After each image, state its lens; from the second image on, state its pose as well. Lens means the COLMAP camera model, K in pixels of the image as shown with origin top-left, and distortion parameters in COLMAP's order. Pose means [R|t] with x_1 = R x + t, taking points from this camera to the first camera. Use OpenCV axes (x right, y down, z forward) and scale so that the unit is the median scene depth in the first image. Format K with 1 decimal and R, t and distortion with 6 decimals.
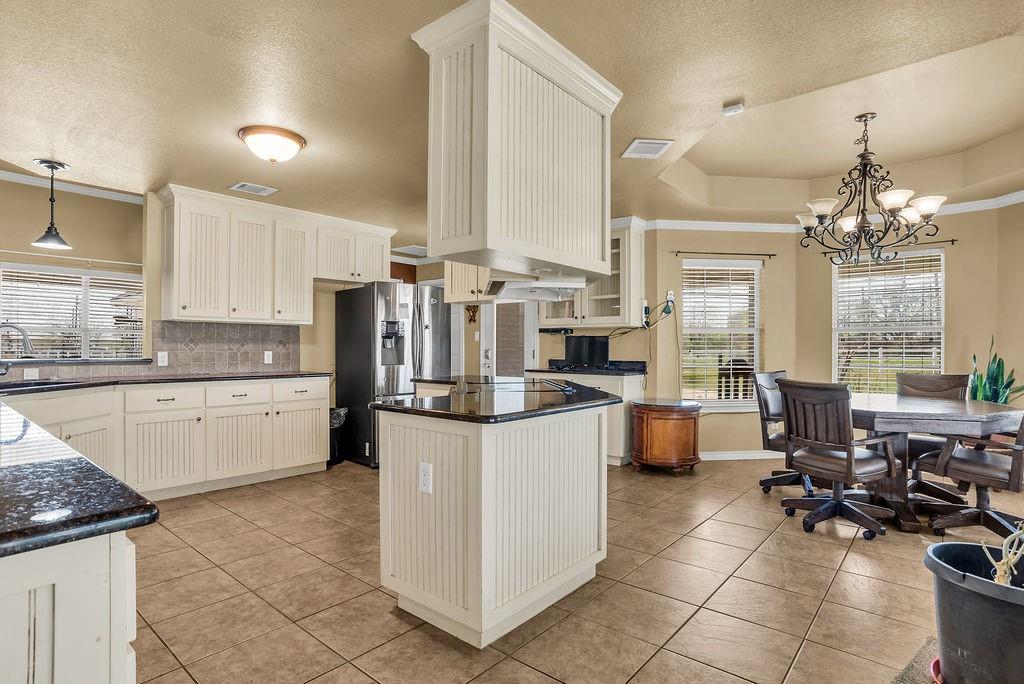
lens RADIAL K [[523.5, 0, 510.2], [0, 523.5, 346.1], [0, 0, 1]] dist [-0.091051, 0.056915]
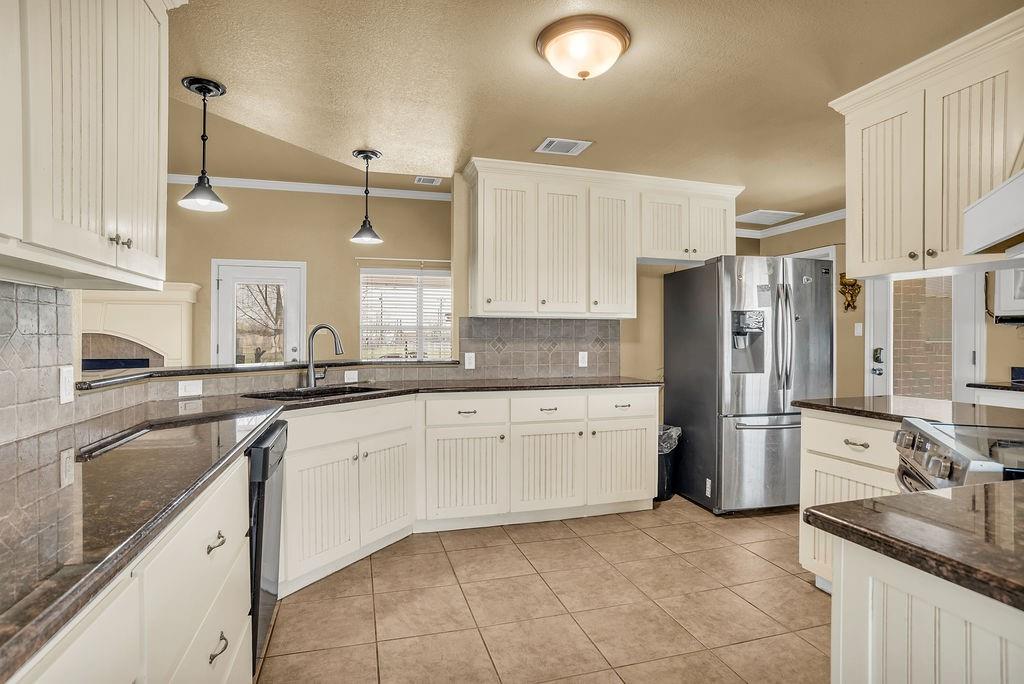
lens RADIAL K [[523.5, 0, 510.2], [0, 523.5, 346.1], [0, 0, 1]] dist [-0.091051, 0.056915]
pose [[0.835465, 0.005077, -0.549520, -0.122789], [0.003397, 0.999891, 0.014402, -0.012554], [0.549533, -0.013899, 0.835357, 0.268497]]
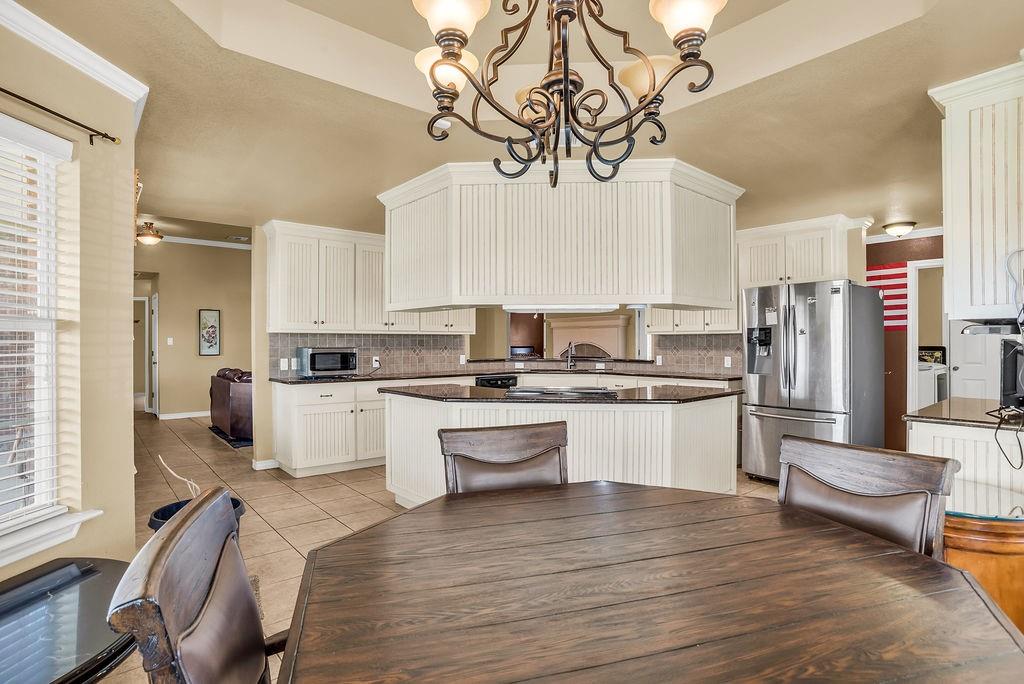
lens RADIAL K [[523.5, 0, 510.2], [0, 523.5, 346.1], [0, 0, 1]] dist [-0.091051, 0.056915]
pose [[-0.158235, 0.000298, -0.987401, 0.838940], [0.003081, 0.999995, -0.000192, -0.017140], [0.987397, -0.003072, -0.158235, 0.767467]]
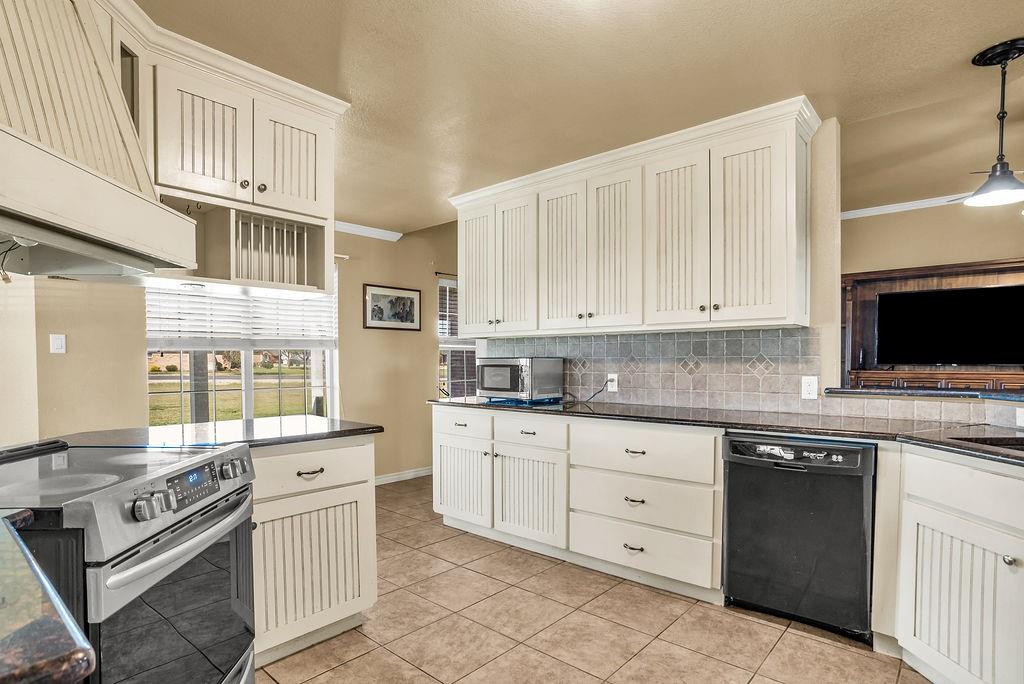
lens RADIAL K [[523.5, 0, 510.2], [0, 523.5, 346.1], [0, 0, 1]] dist [-0.091051, 0.056915]
pose [[-0.999842, -0.001696, 0.017675, -0.261106], [-0.002267, 0.999475, -0.032324, -0.007379], [-0.017611, -0.032358, -0.999321, 0.992885]]
